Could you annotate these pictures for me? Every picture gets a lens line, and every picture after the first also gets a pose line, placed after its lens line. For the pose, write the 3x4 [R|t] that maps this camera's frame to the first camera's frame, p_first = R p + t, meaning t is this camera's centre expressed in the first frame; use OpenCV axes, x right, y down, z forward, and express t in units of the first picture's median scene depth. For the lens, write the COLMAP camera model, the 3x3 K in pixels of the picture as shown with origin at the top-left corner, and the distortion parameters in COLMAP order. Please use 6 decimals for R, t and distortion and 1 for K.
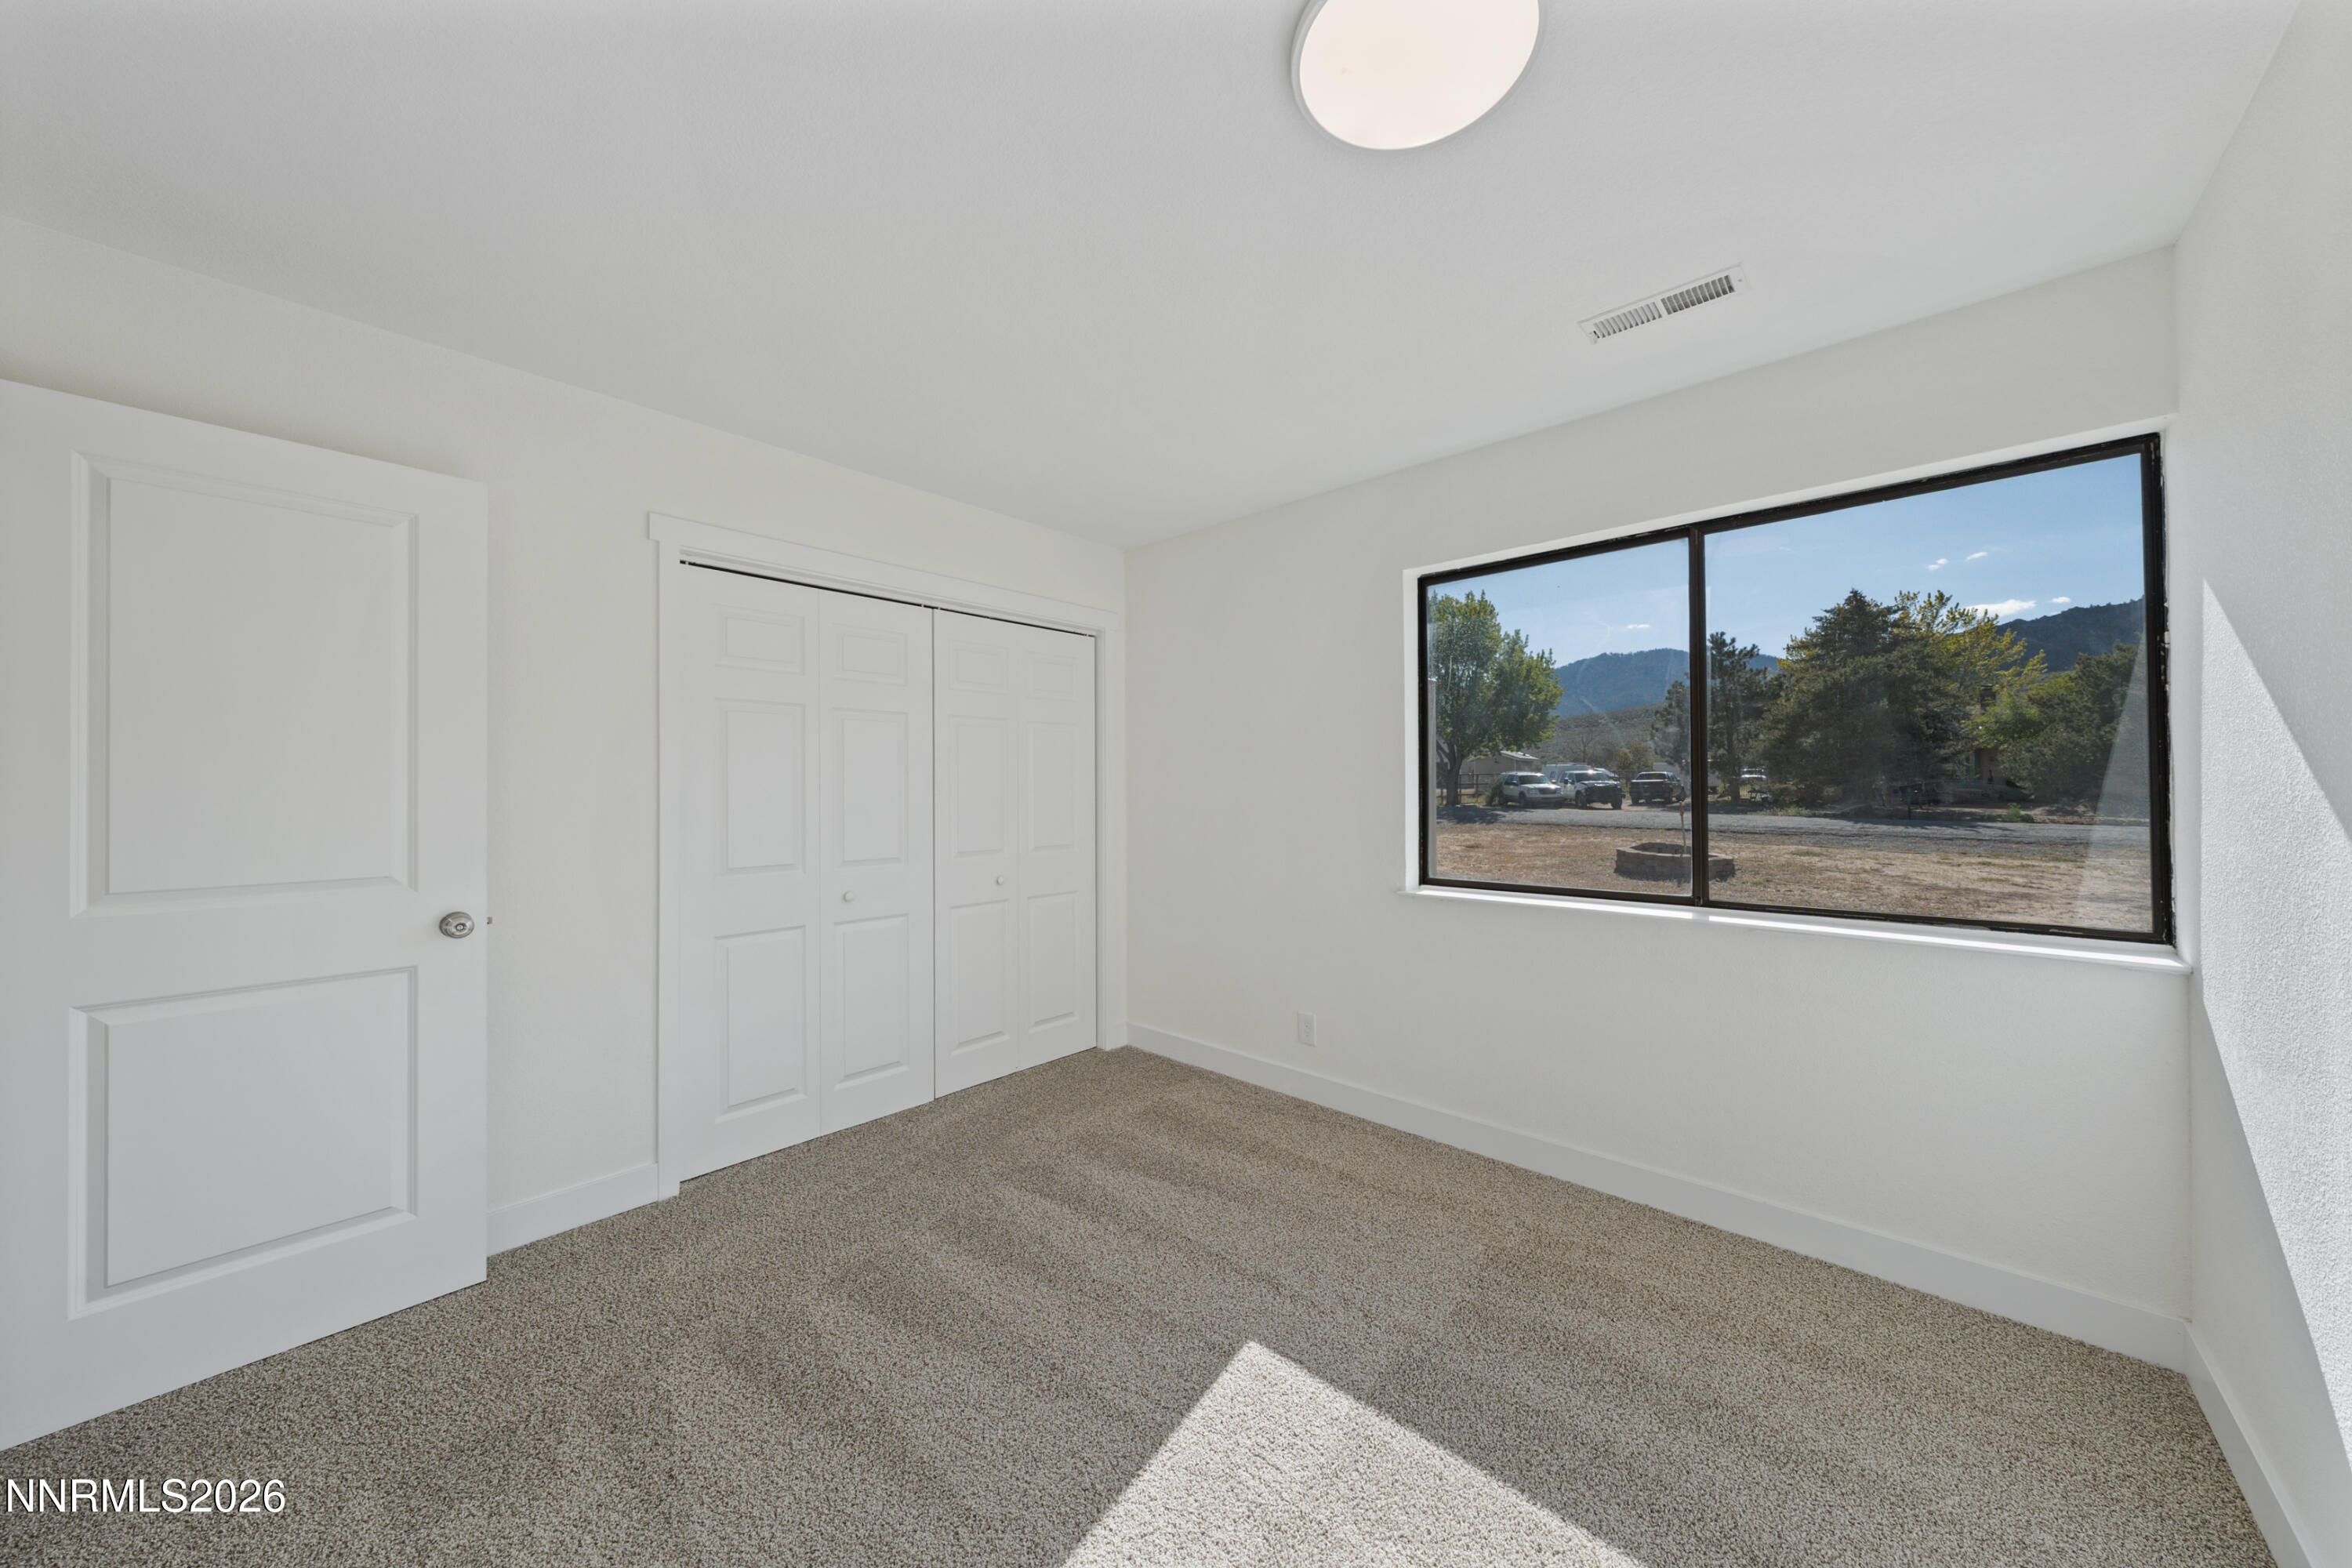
lens RADIAL K [[797.2, 0, 1175.6], [0, 797.2, 780.5], [0, 0, 1]] dist [-0.000254, -0.000159]
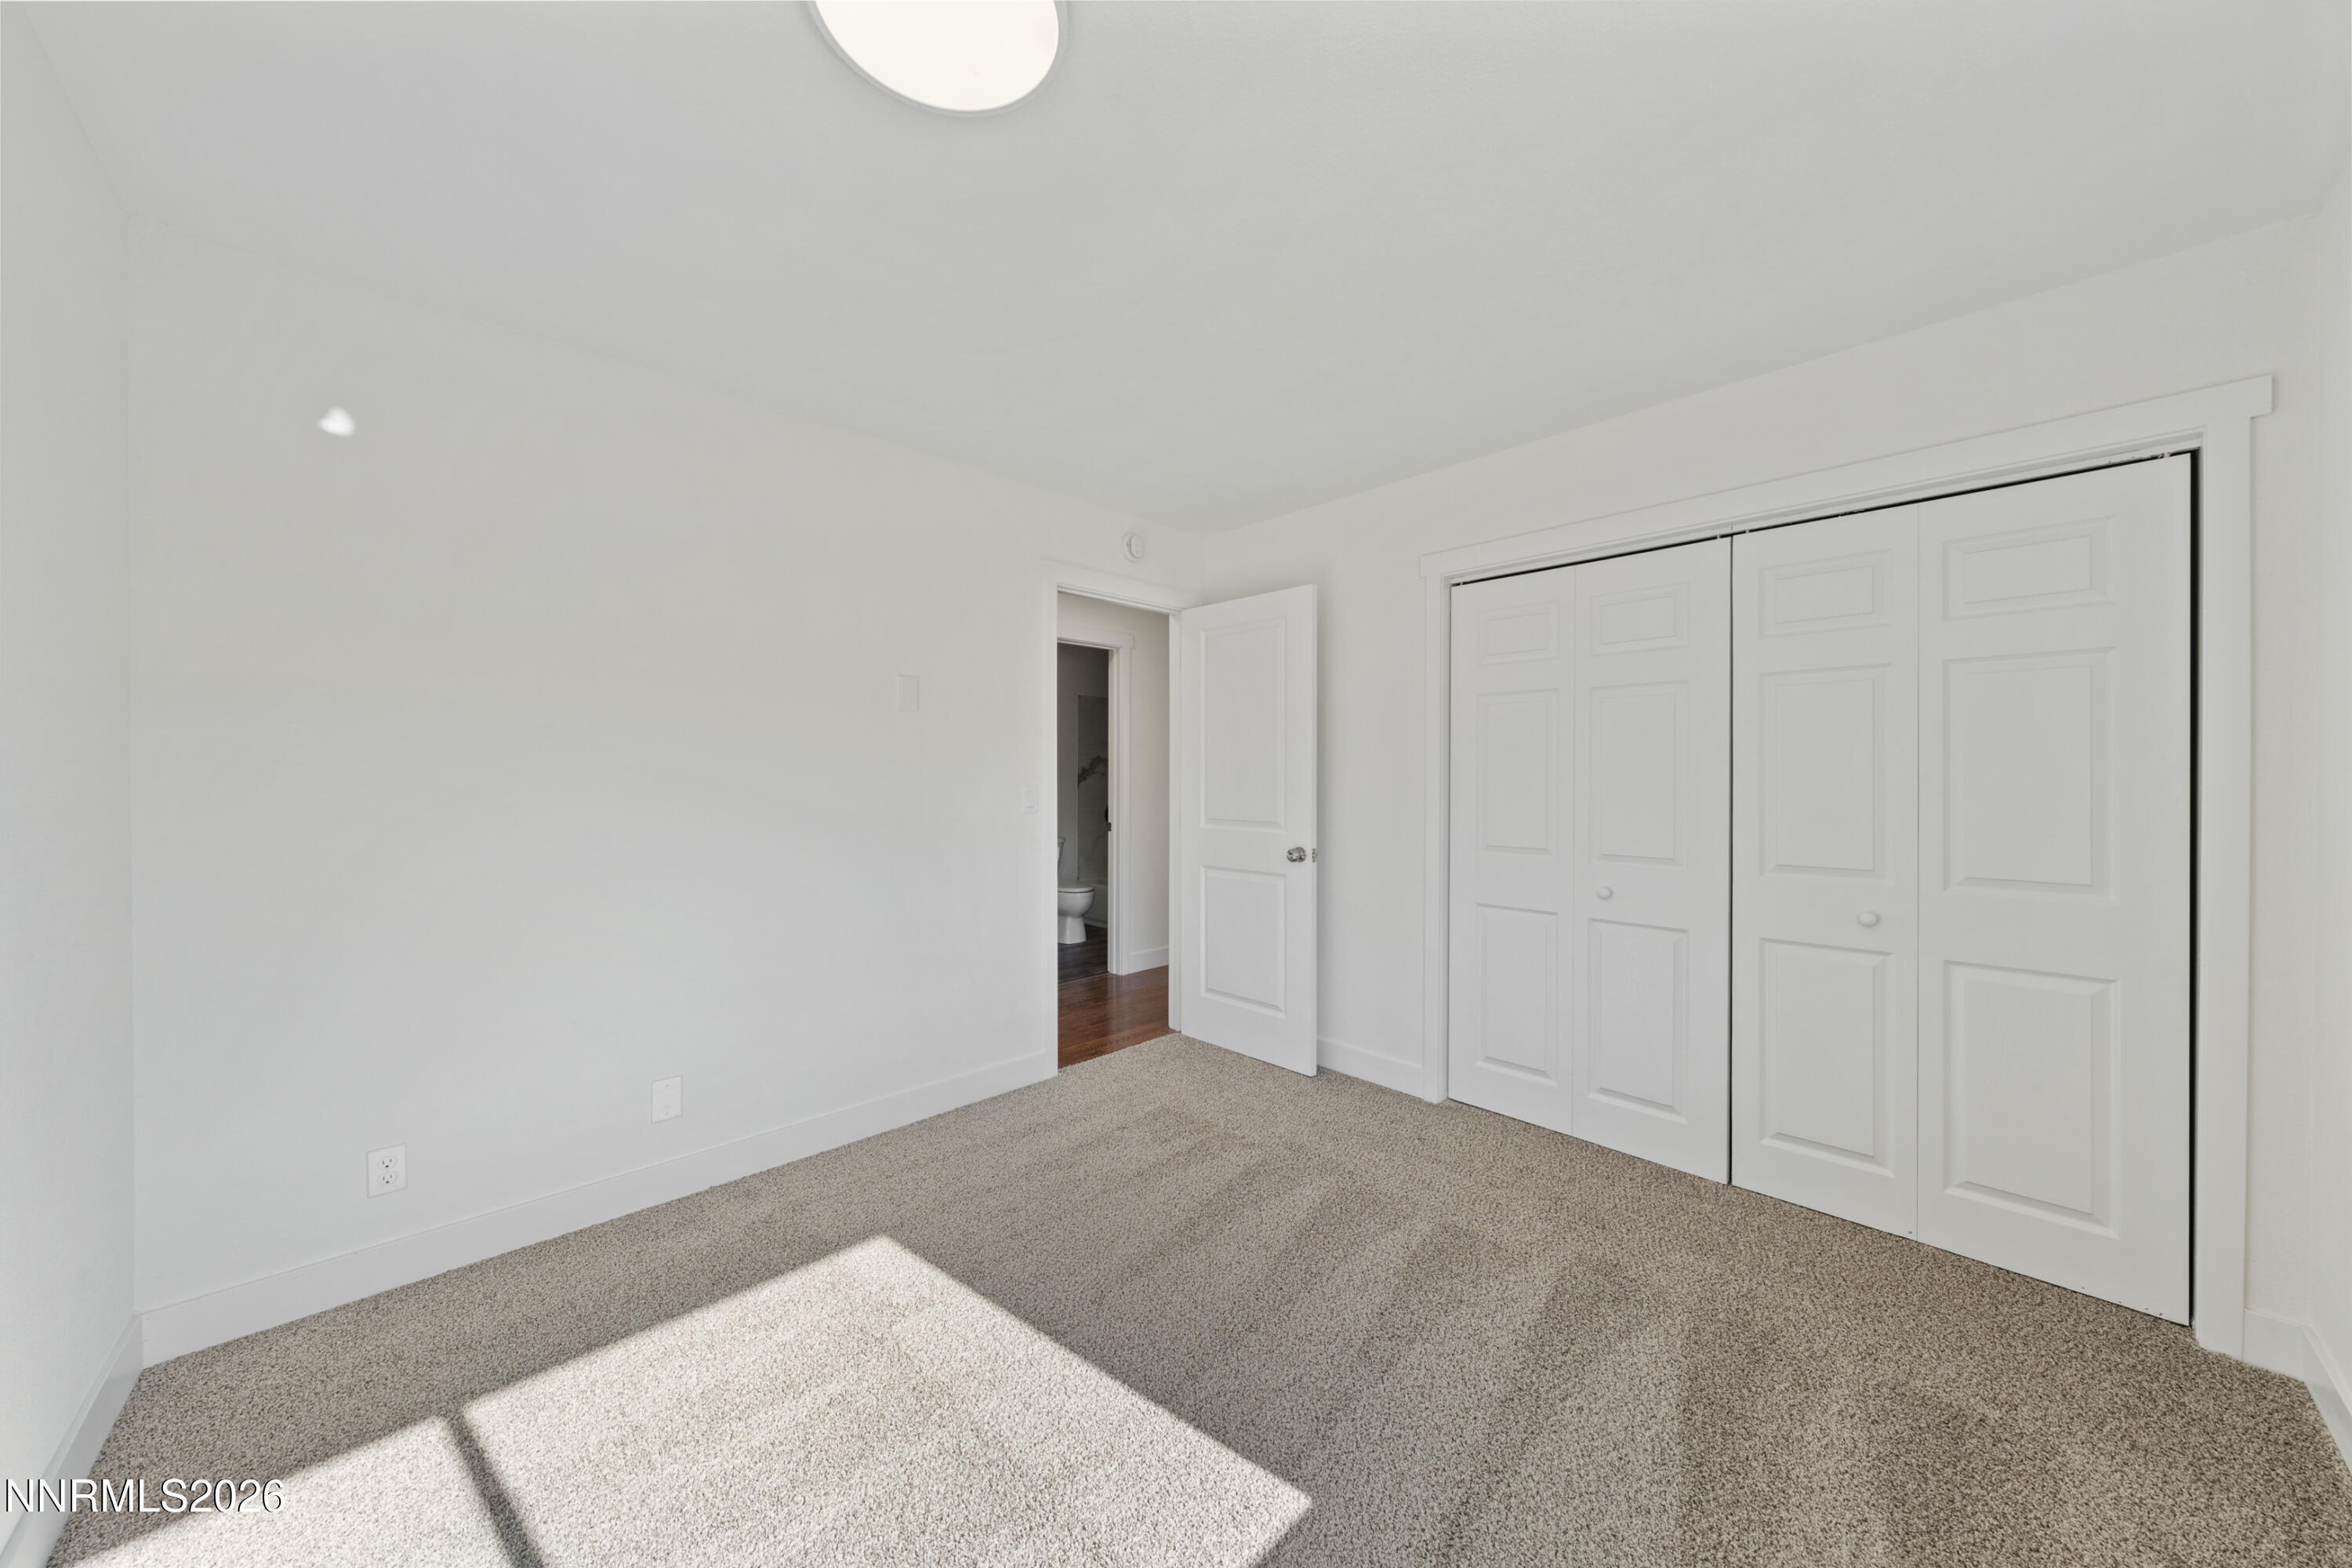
lens RADIAL K [[797.2, 0, 1175.6], [0, 797.2, 780.5], [0, 0, 1]] dist [-0.000254, -0.000159]
pose [[-0.047023, 0.020183, -0.998690, 0.619067], [0.008037, 0.999771, 0.019827, -0.009751], [0.998861, -0.007094, -0.047175, 0.654623]]
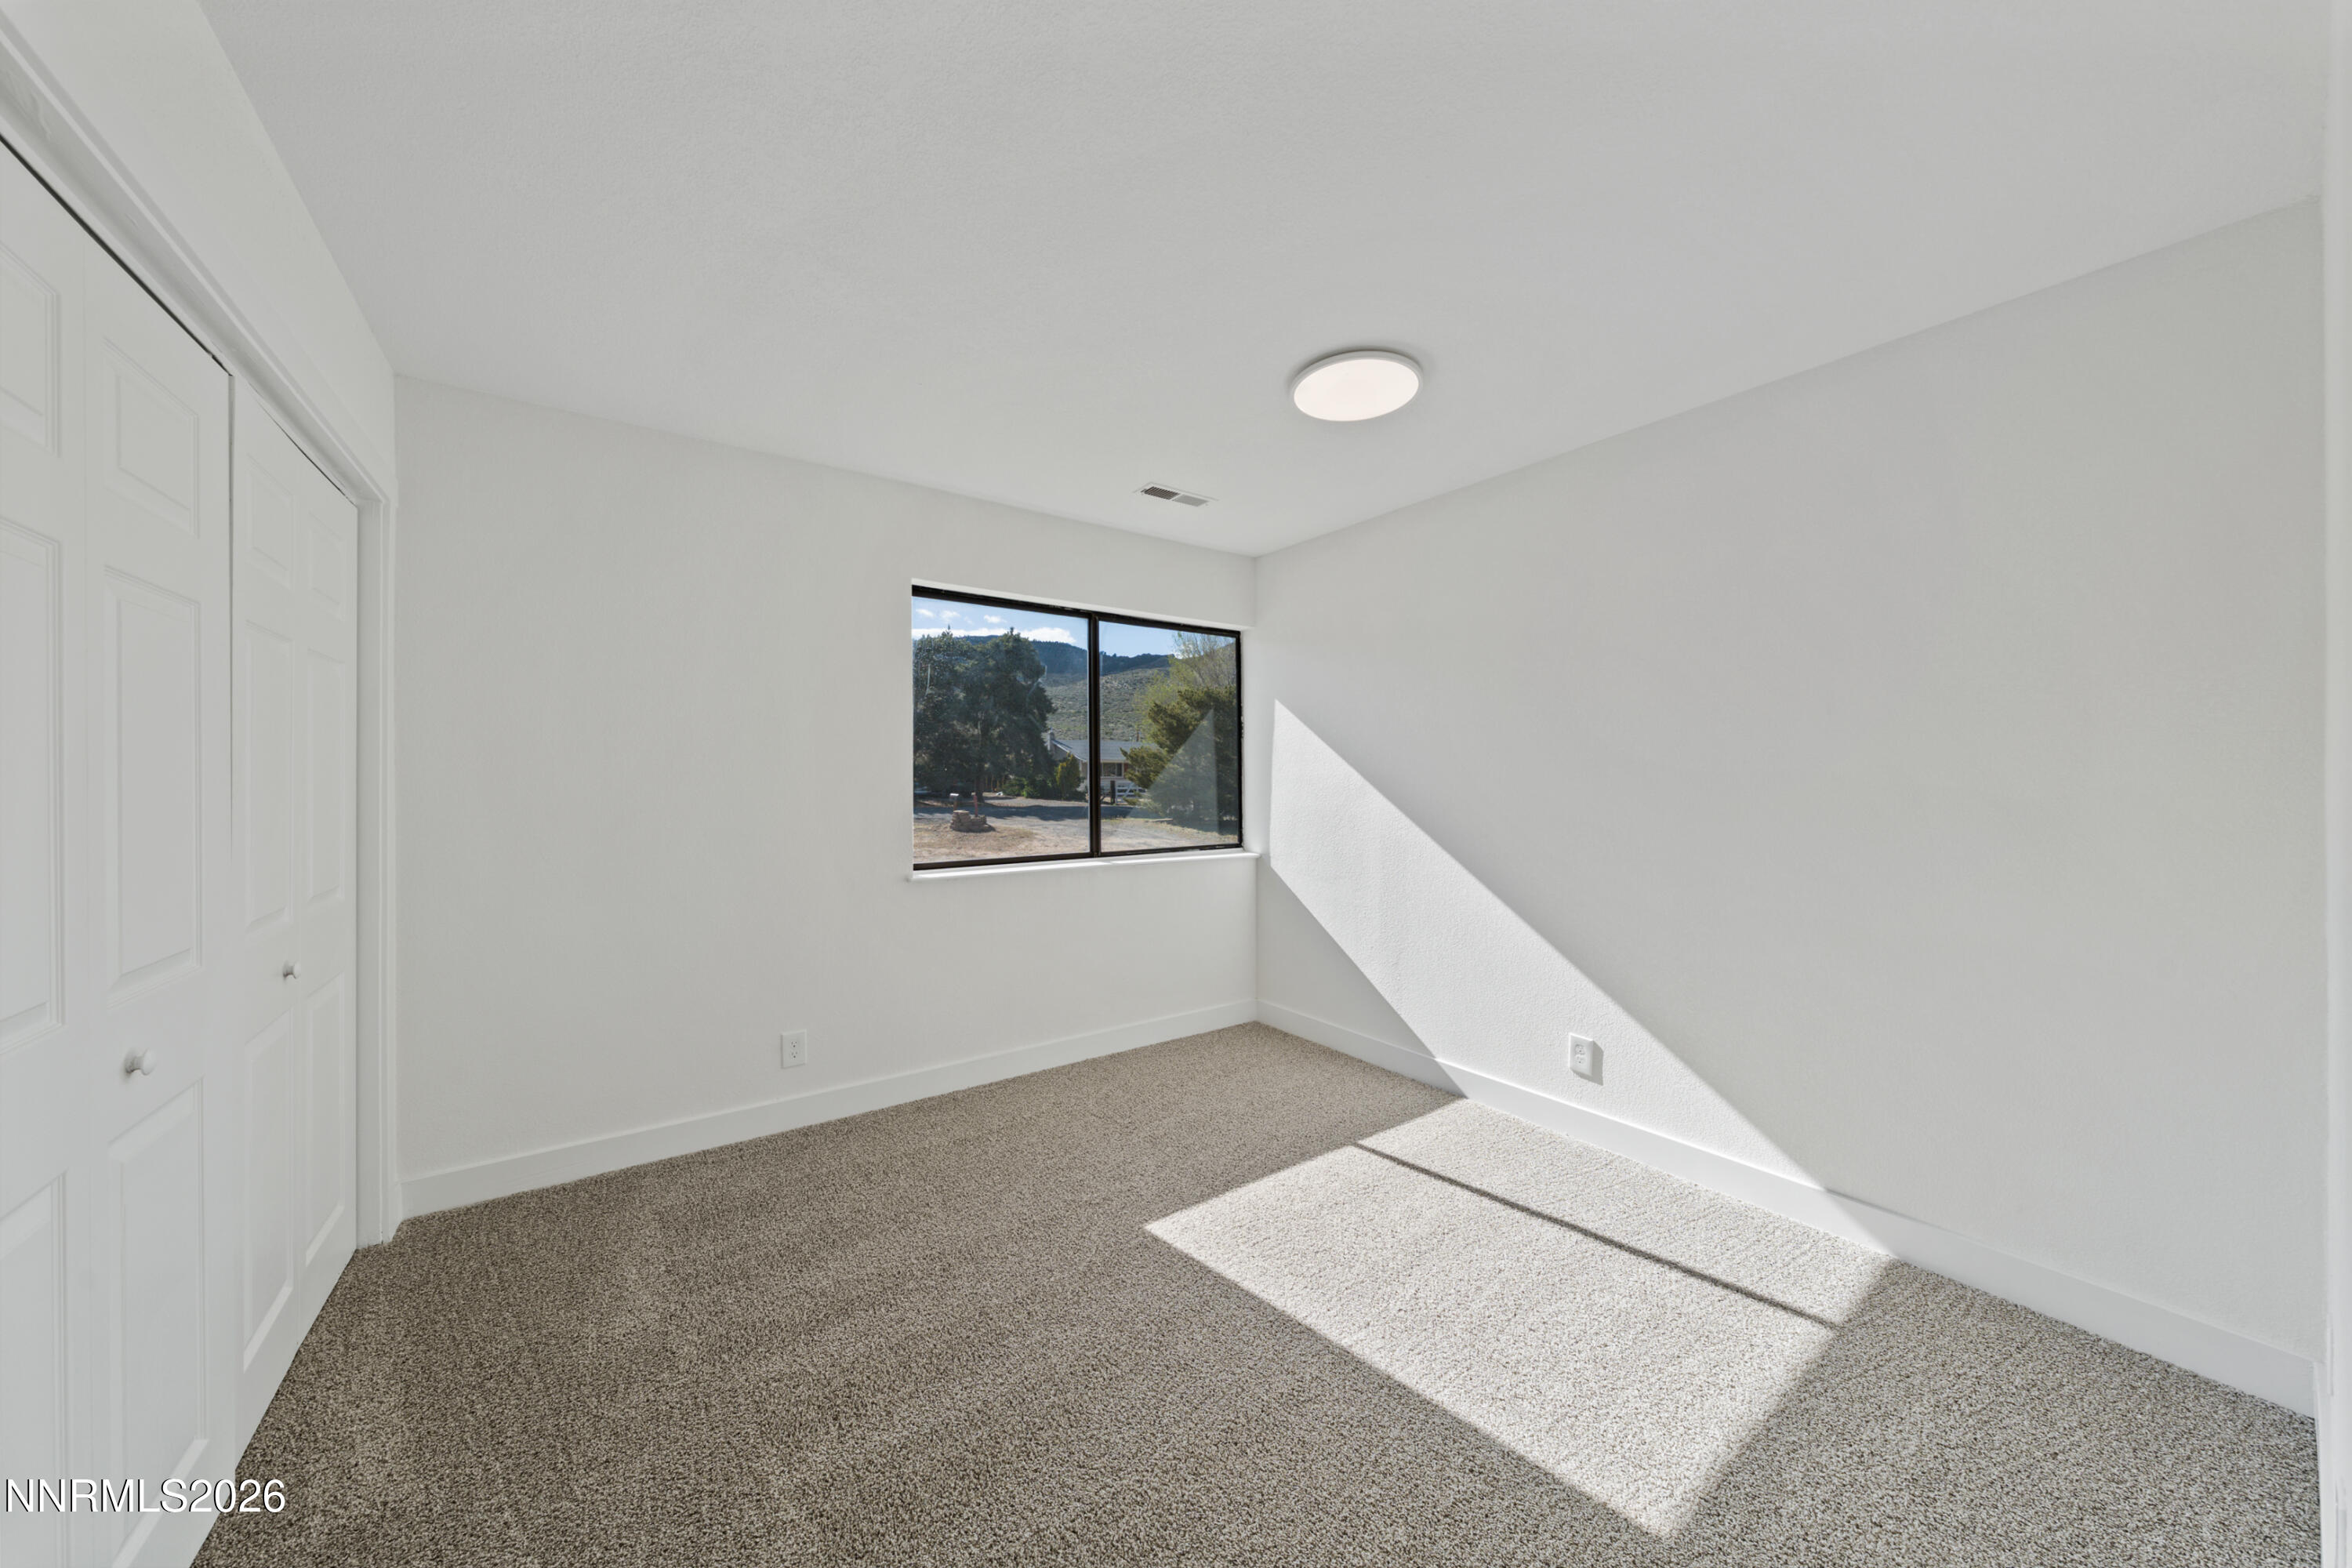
lens RADIAL K [[797.2, 0, 1175.6], [0, 797.2, 780.5], [0, 0, 1]] dist [-0.000254, -0.000159]
pose [[0.201780, 0.000963, 0.979430, -0.818675], [-0.011235, 0.999936, 0.001332, 0.001759], [-0.979366, -0.011273, 0.201778, 0.519381]]
